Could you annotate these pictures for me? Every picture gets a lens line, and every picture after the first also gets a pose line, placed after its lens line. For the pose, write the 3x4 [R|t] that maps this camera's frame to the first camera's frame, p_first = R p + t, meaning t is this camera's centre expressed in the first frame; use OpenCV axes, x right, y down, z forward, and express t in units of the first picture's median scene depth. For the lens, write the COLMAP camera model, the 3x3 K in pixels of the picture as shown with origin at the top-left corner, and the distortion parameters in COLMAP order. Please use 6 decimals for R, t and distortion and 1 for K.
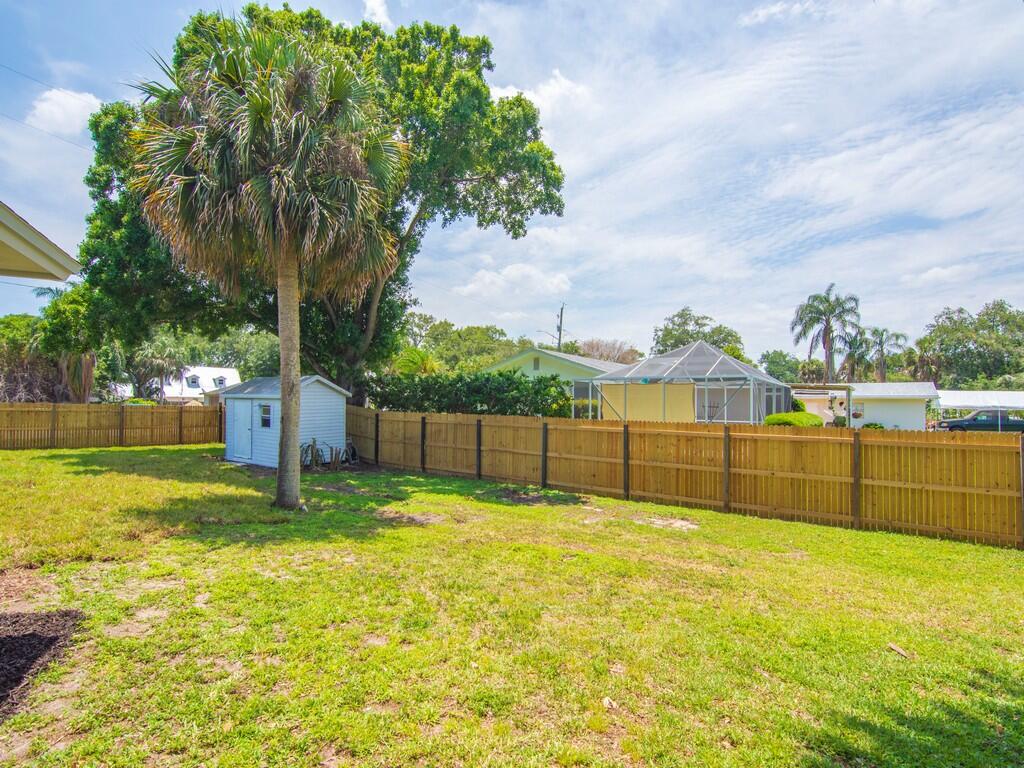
lens RADIAL K [[495.3, 0, 505.4], [0, 495.3, 389.1], [0, 0, 1]] dist [-0.011411, -0.006326]
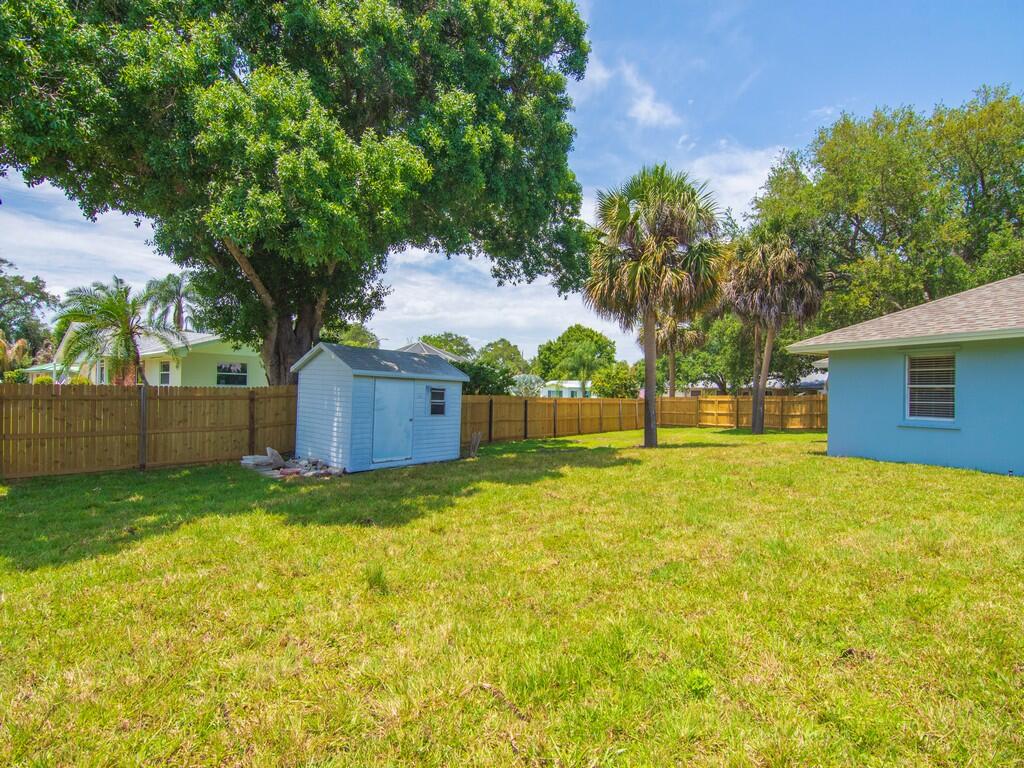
lens RADIAL K [[495.3, 0, 505.4], [0, 495.3, 389.1], [0, 0, 1]] dist [-0.011411, -0.006326]
pose [[0.049090, -0.002925, 0.998790, -1.398986], [-0.052395, 0.998611, 0.005499, 0.025562], [-0.997419, -0.052601, 0.048869, 0.910612]]
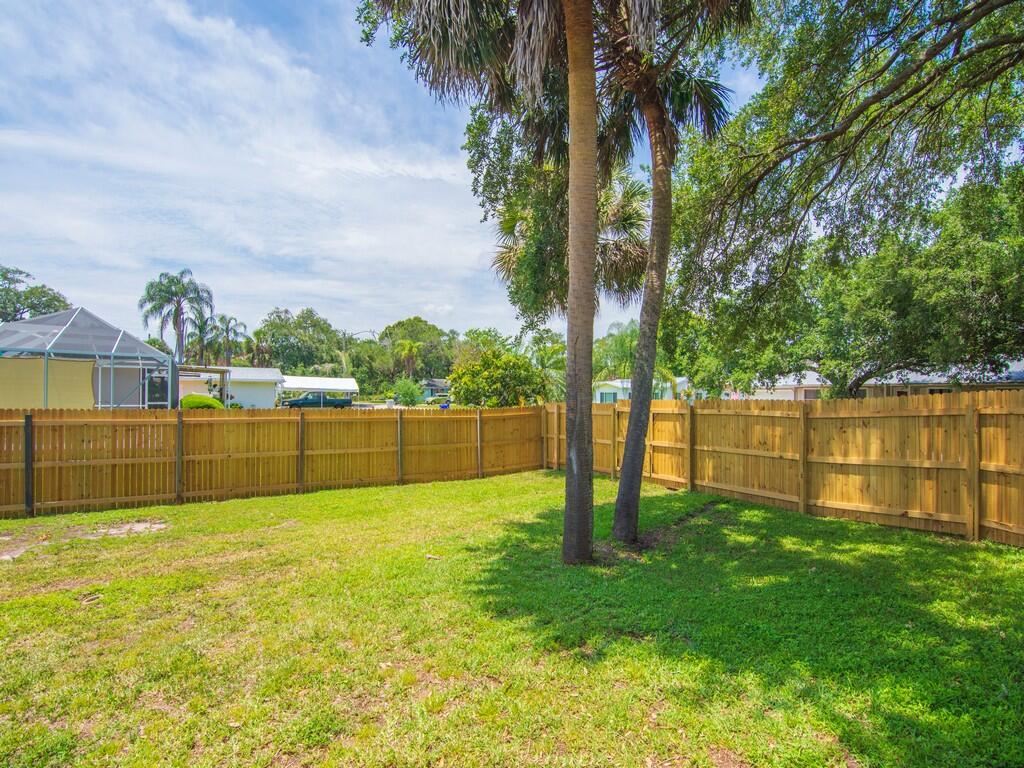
lens RADIAL K [[495.3, 0, 505.4], [0, 495.3, 389.1], [0, 0, 1]] dist [-0.011411, -0.006326]
pose [[0.357411, 0.000968, 0.933947, -0.183532], [-0.037146, 0.999223, 0.013179, -0.001324], [-0.933208, -0.039402, 0.357169, 0.096525]]
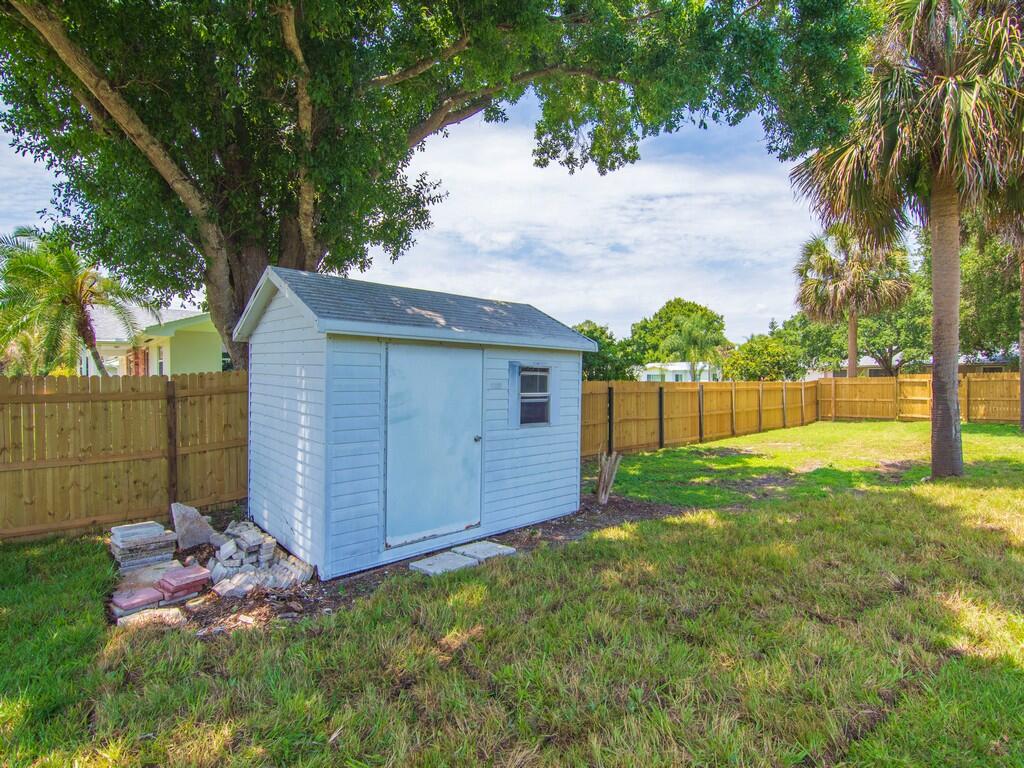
lens RADIAL K [[502.8, 0, 509.0], [0, 502.8, 387.7], [0, 0, 1]] dist [-0.014338, -0.005911]
pose [[0.203298, -0.028900, 0.978690, -0.935554], [-0.026820, 0.999025, 0.035072, 0.038302], [-0.978750, -0.033379, 0.202324, 1.009623]]
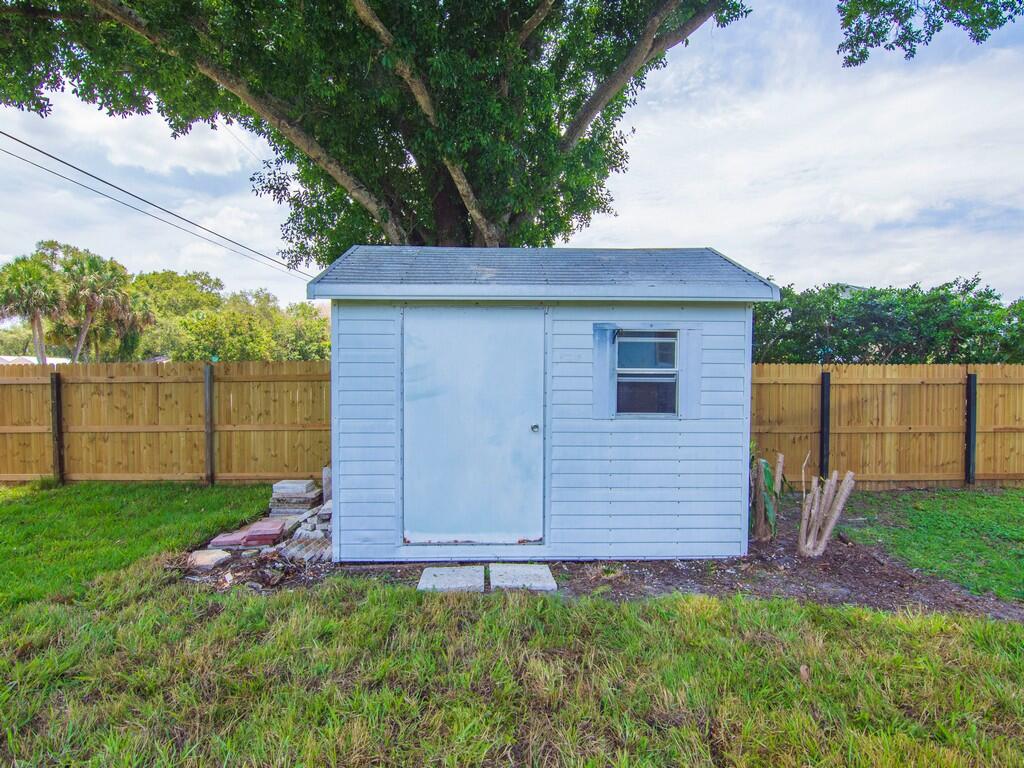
lens RADIAL K [[495.3, 0, 505.4], [0, 495.3, 389.1], [0, 0, 1]] dist [-0.011411, -0.006326]
pose [[0.801284, -0.026941, 0.597678, -0.753977], [-0.003769, 0.998738, 0.050073, 0.054703], [-0.598273, -0.042375, 0.800171, 0.895262]]
